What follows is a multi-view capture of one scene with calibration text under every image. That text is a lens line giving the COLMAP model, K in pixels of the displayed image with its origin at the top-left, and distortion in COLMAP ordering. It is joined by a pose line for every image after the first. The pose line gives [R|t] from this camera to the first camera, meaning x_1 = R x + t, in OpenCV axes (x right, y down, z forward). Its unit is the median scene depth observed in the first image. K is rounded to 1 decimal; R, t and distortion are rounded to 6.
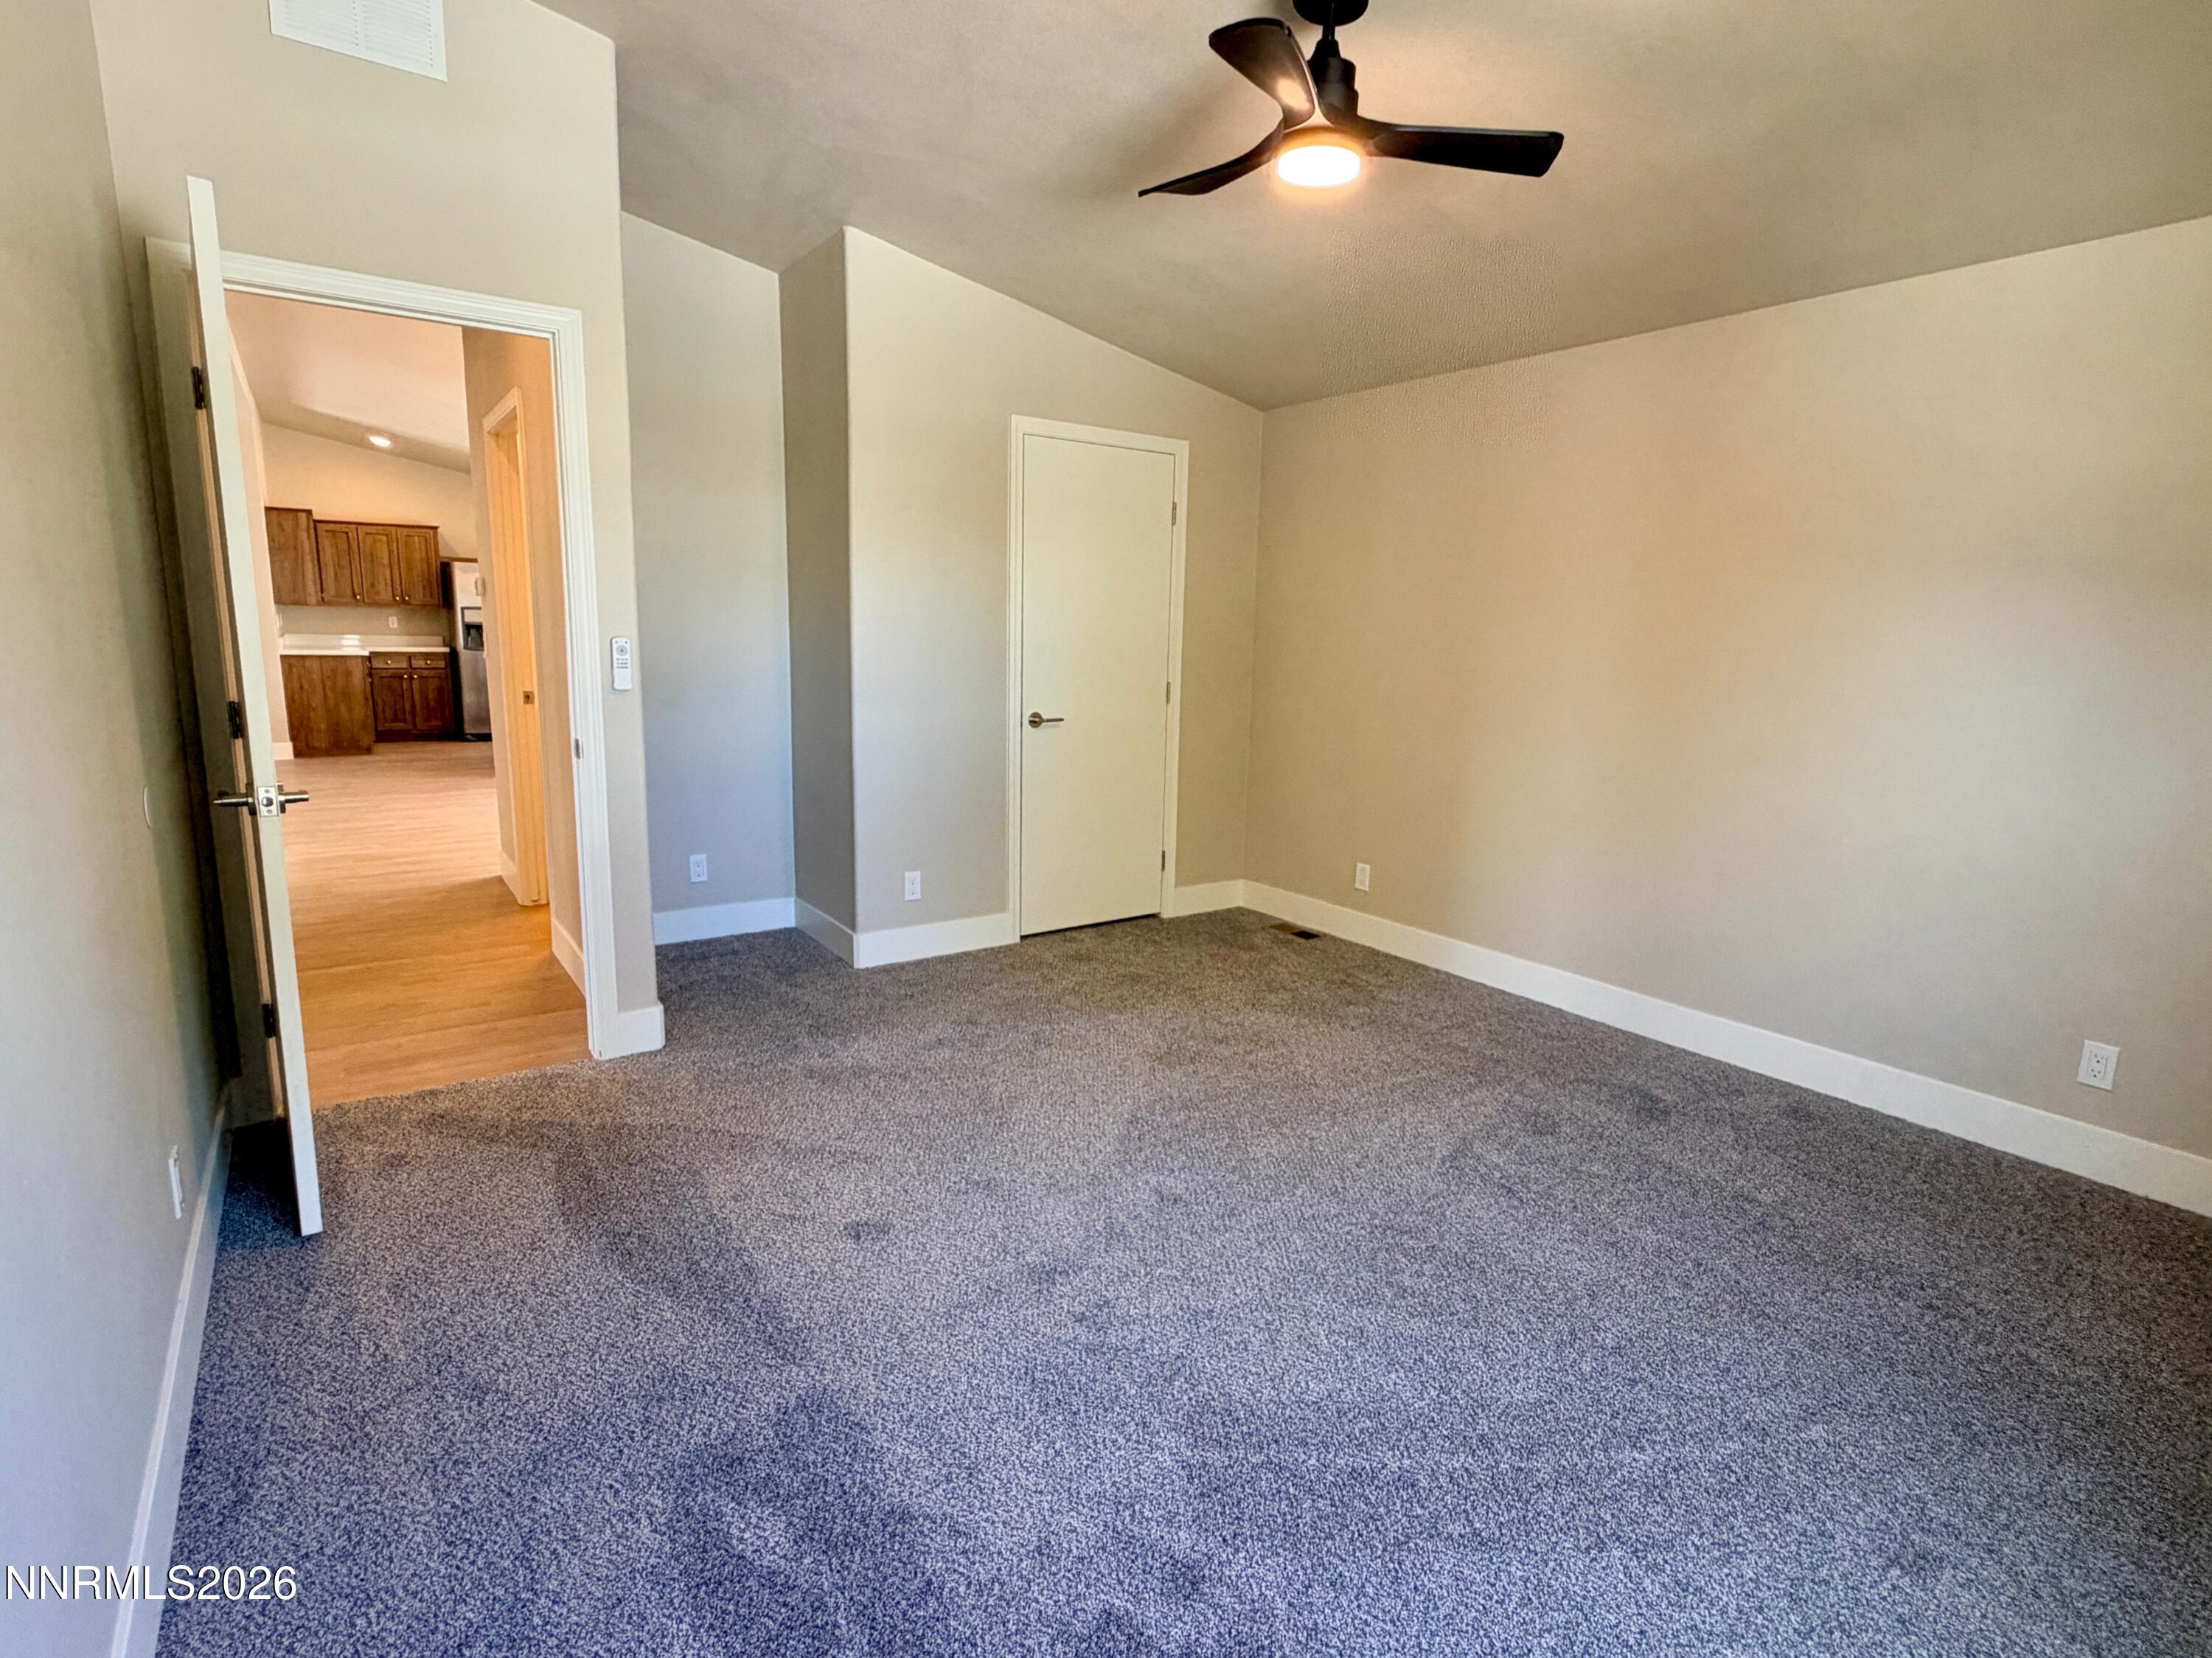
lens RADIAL K [[1075.1, 0, 1106.0], [0, 1075.1, 829.0], [0, 0, 1]] dist [0.000774, 0.000112]
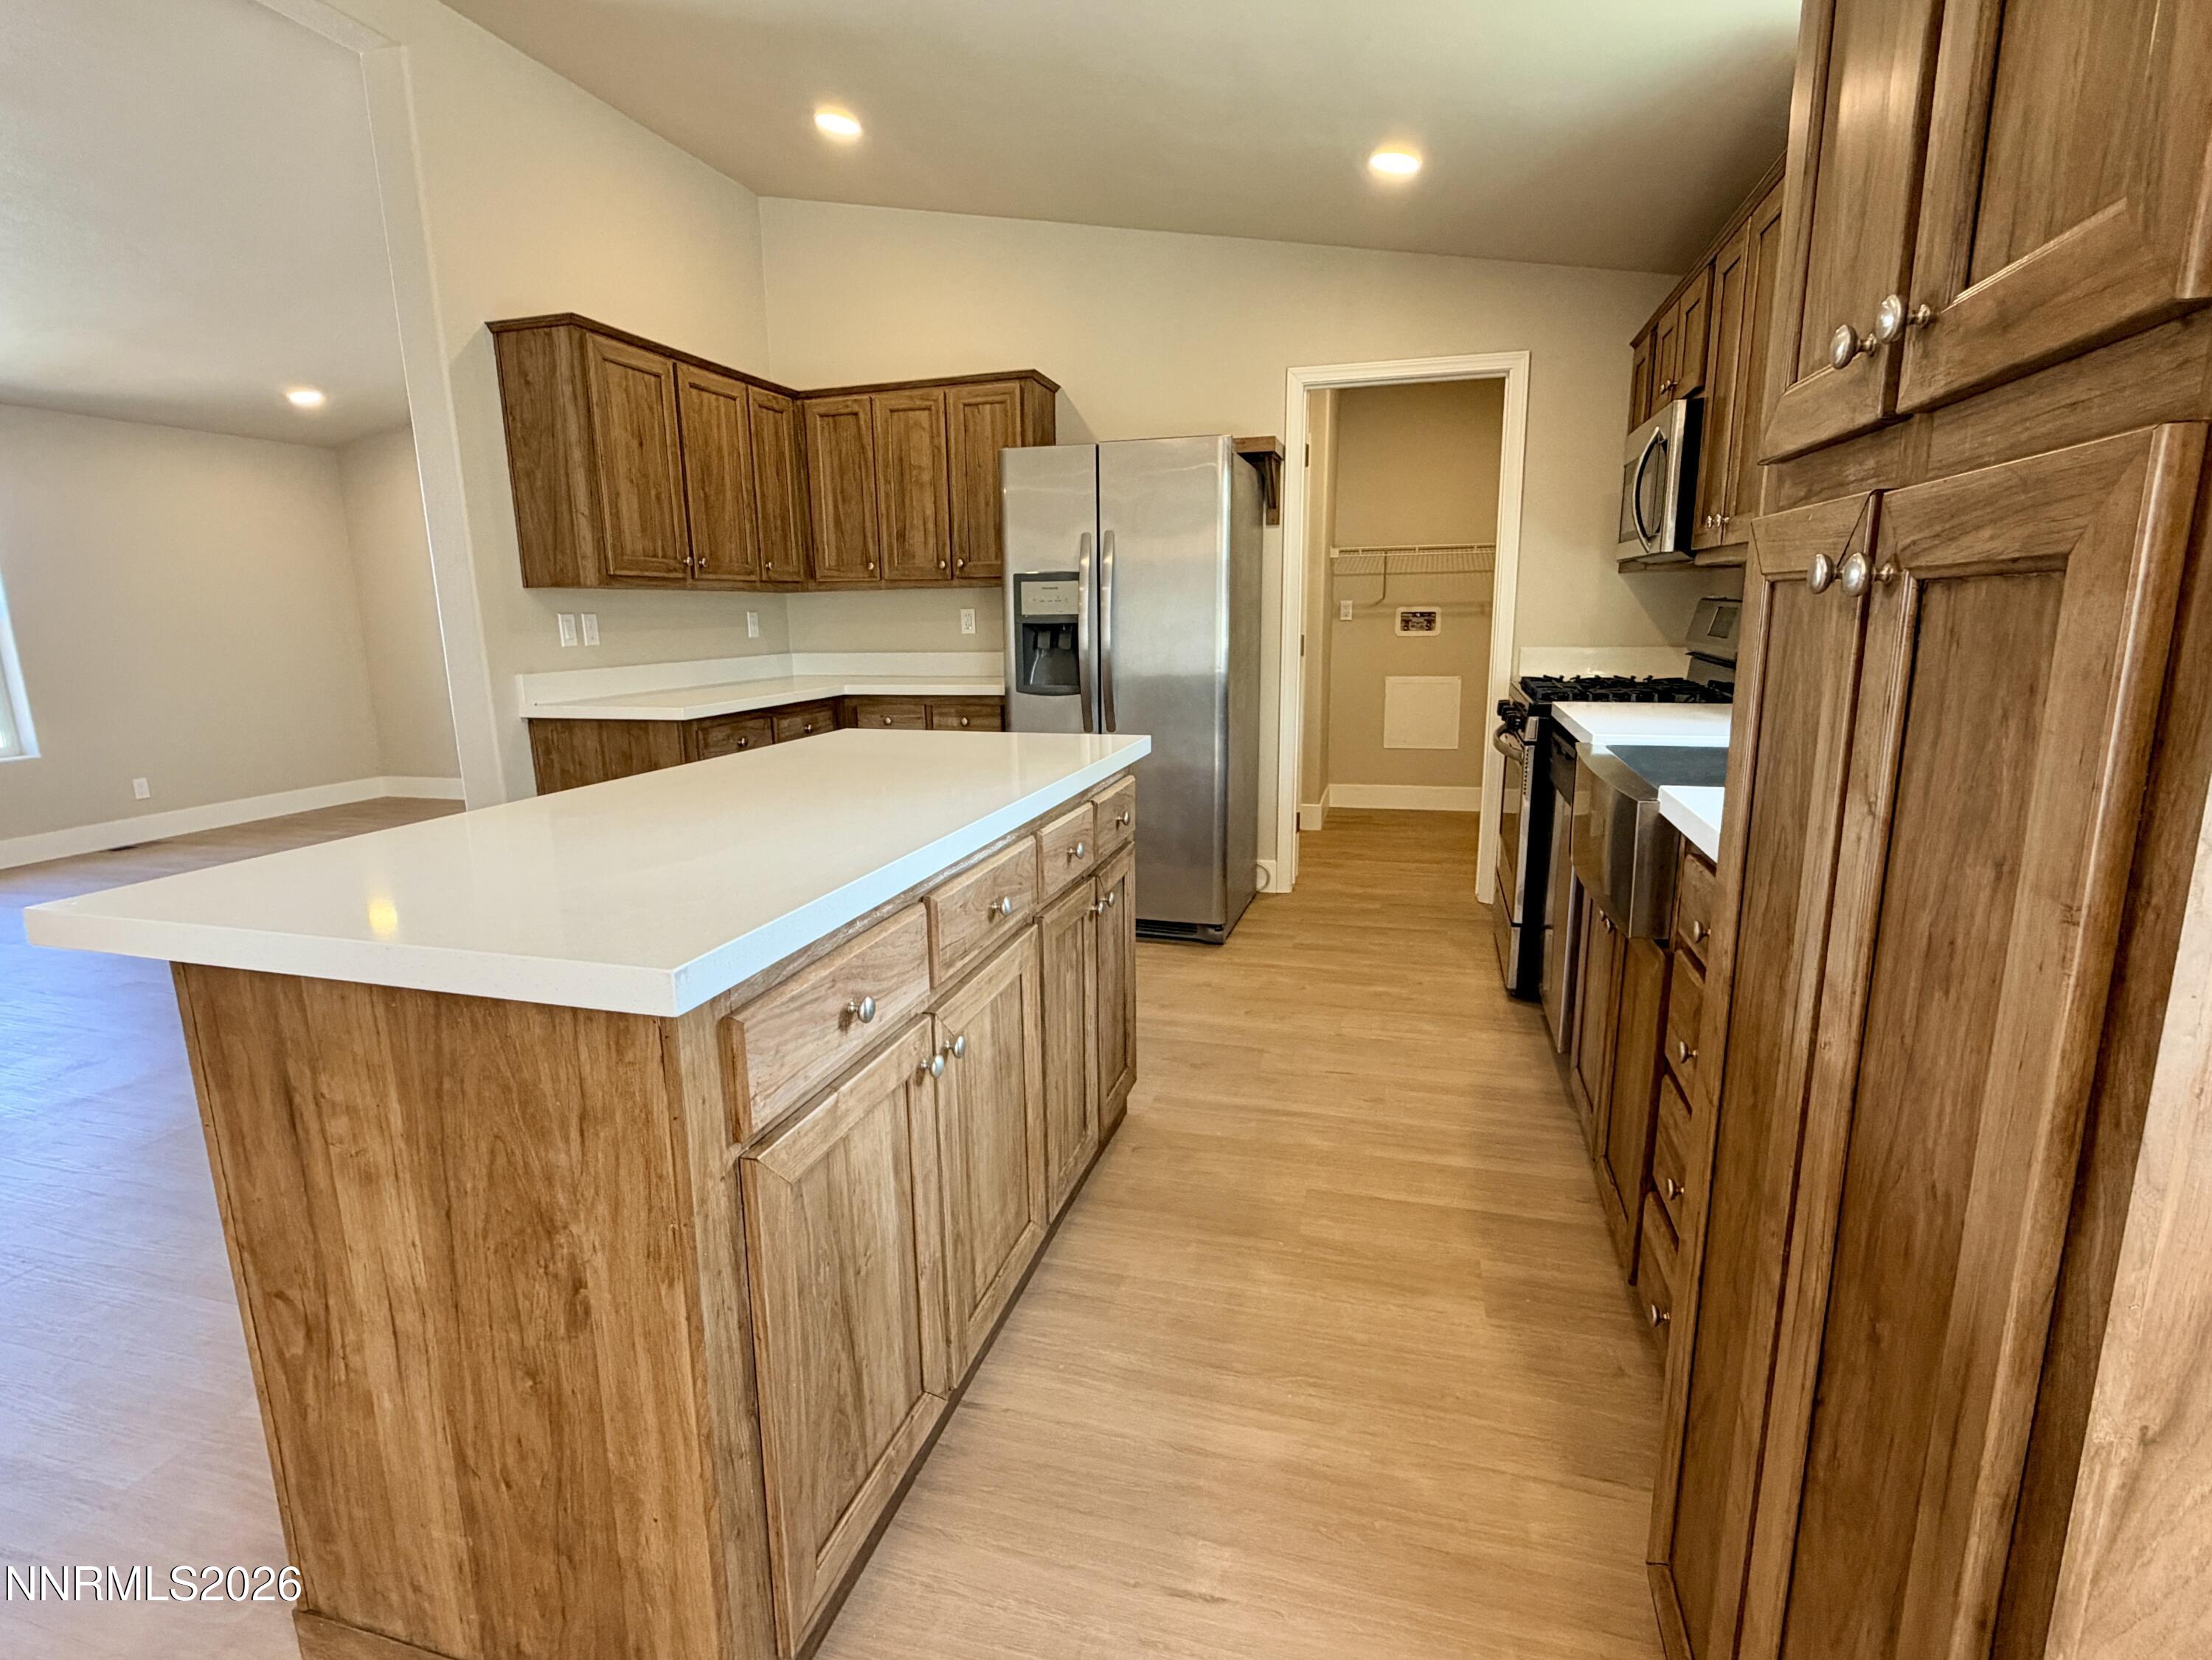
lens RADIAL K [[1076.3, 0, 1106.0], [0, 1076.3, 830.0], [0, 0, 1]] dist [0.000550, -0.000926]
pose [[0.628062, 0.119524, -0.768929, -0.296184], [-0.107872, 0.991966, 0.066084, -0.150622], [0.770650, 0.041441, 0.635909, 0.808782]]
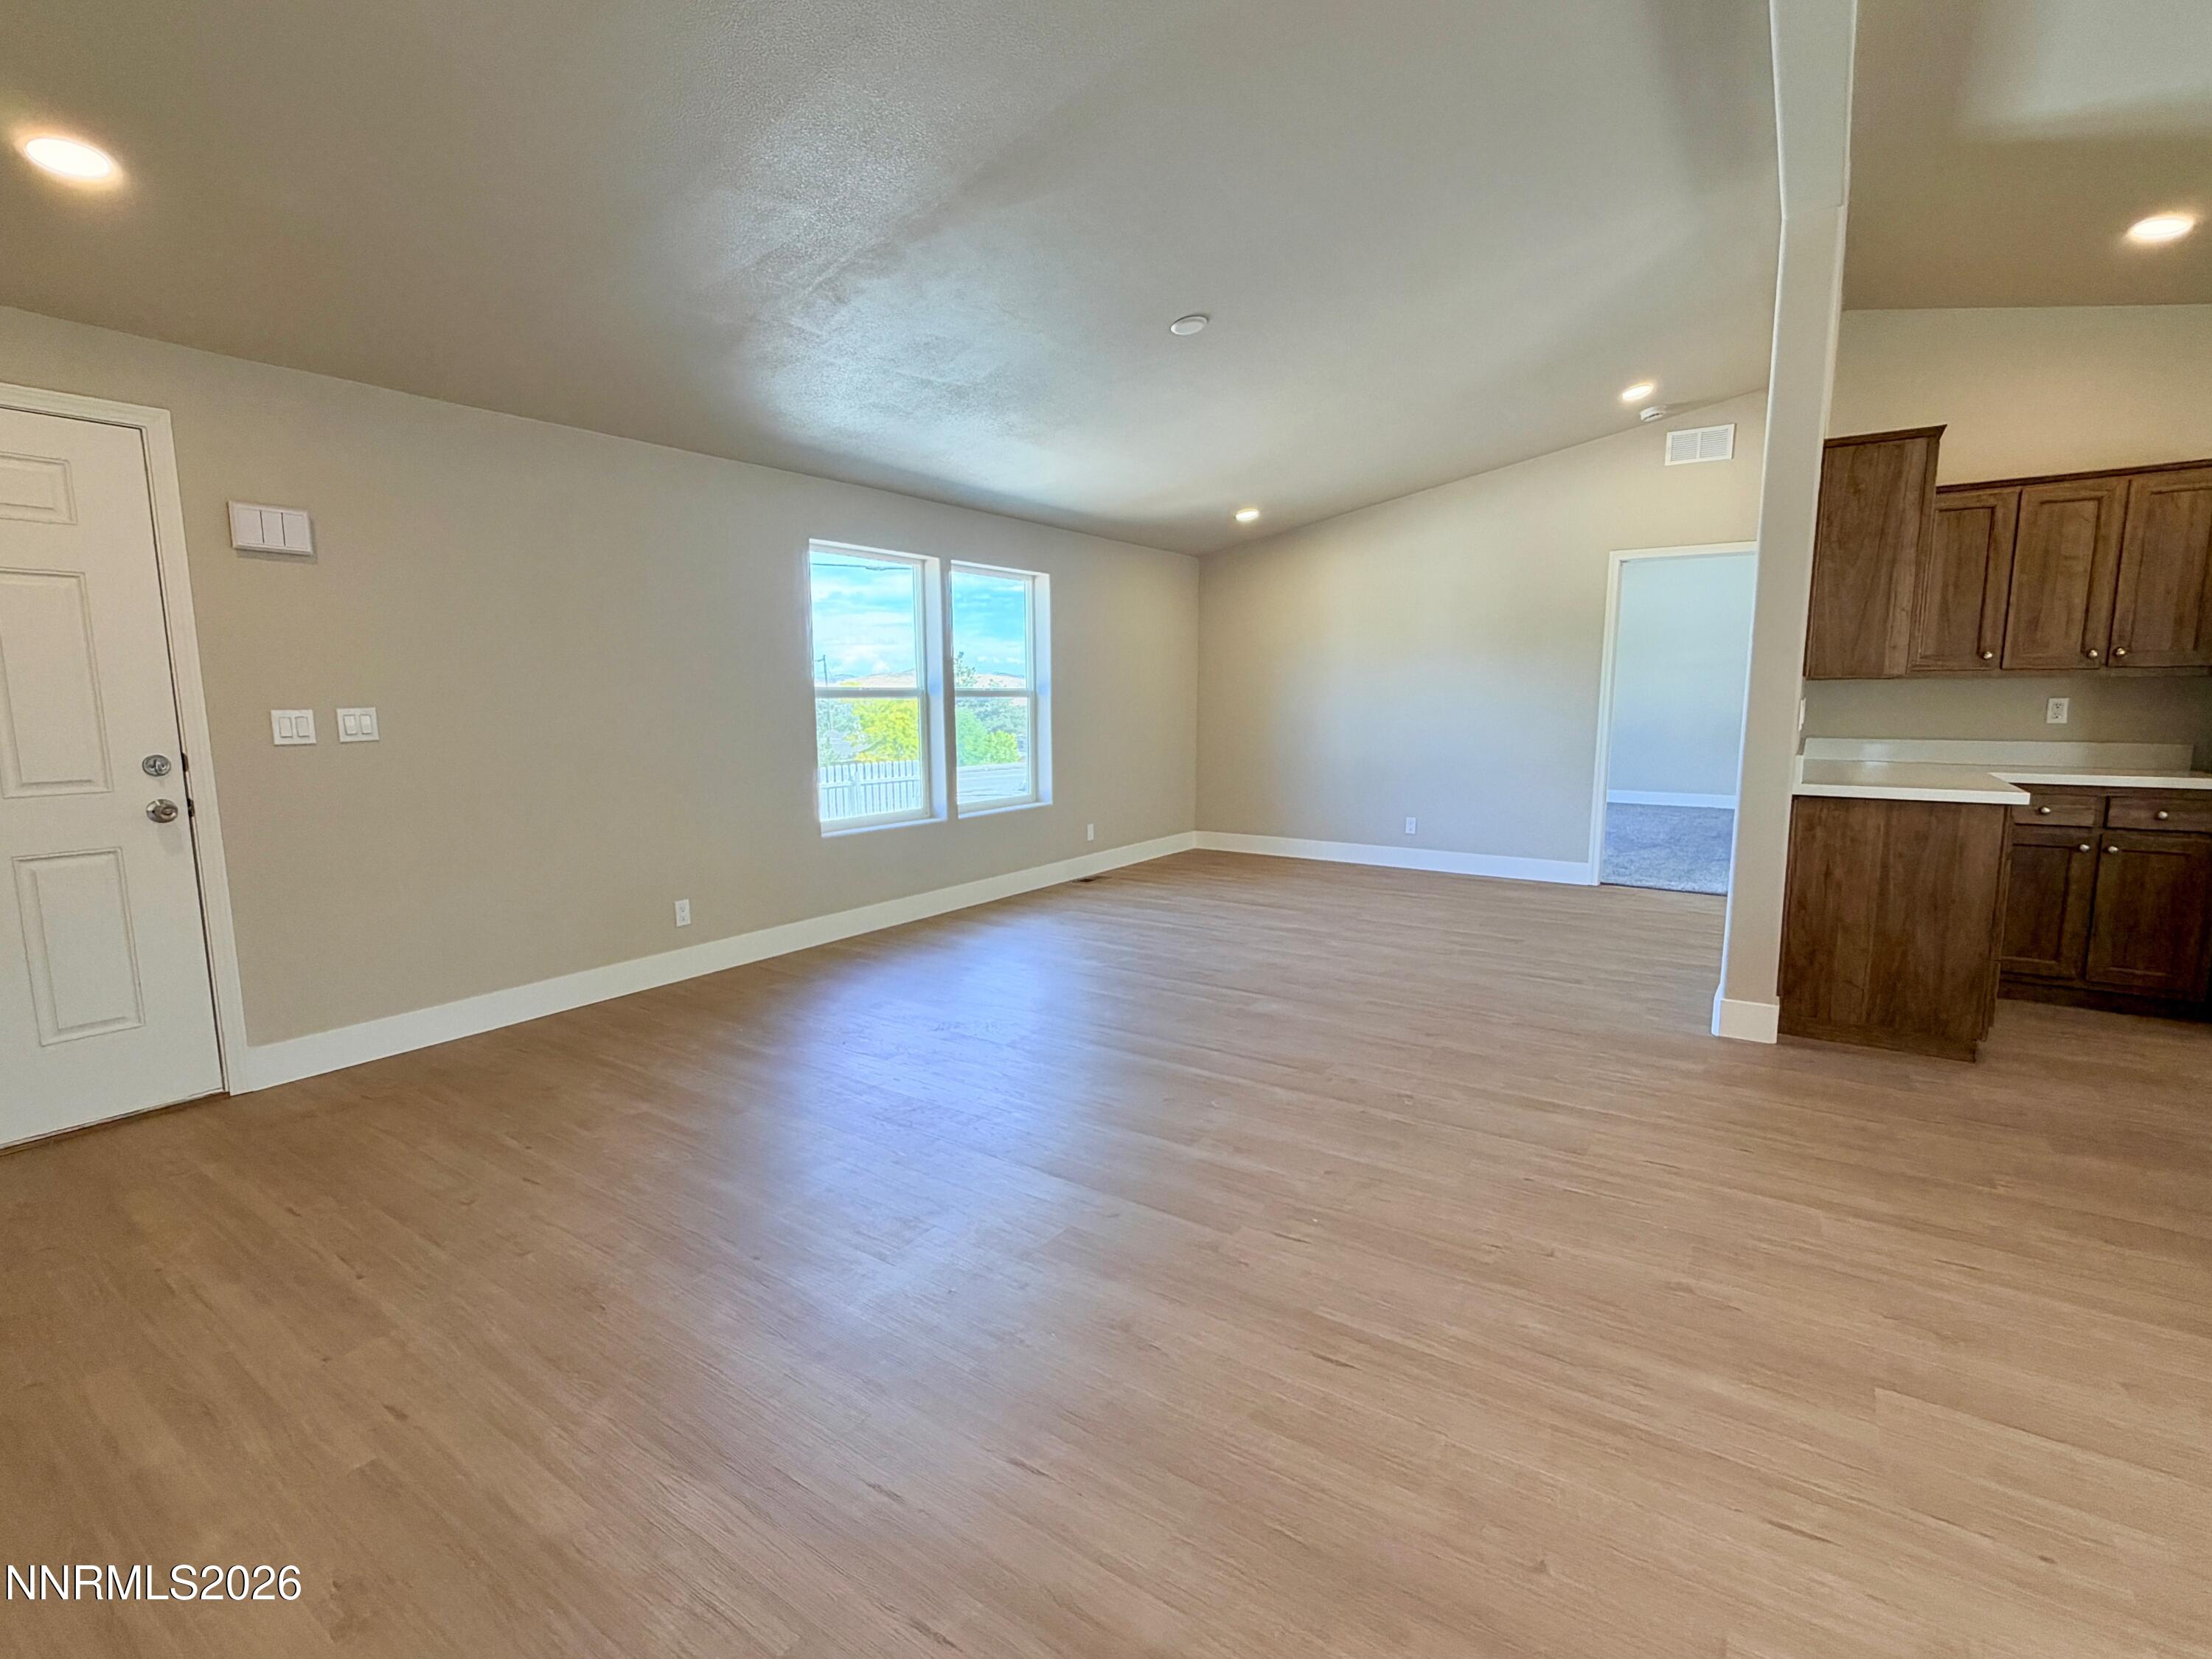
lens RADIAL K [[1029.3, 0, 1106.0], [0, 1029.3, 829.5], [0, 0, 1]] dist [0.001138, 0.000896]
pose [[0.339789, 0.091960, -0.935995, -0.426495], [-0.156564, 0.986853, 0.040120, -0.109036], [0.927379, 0.132911, 0.349719, 0.542088]]
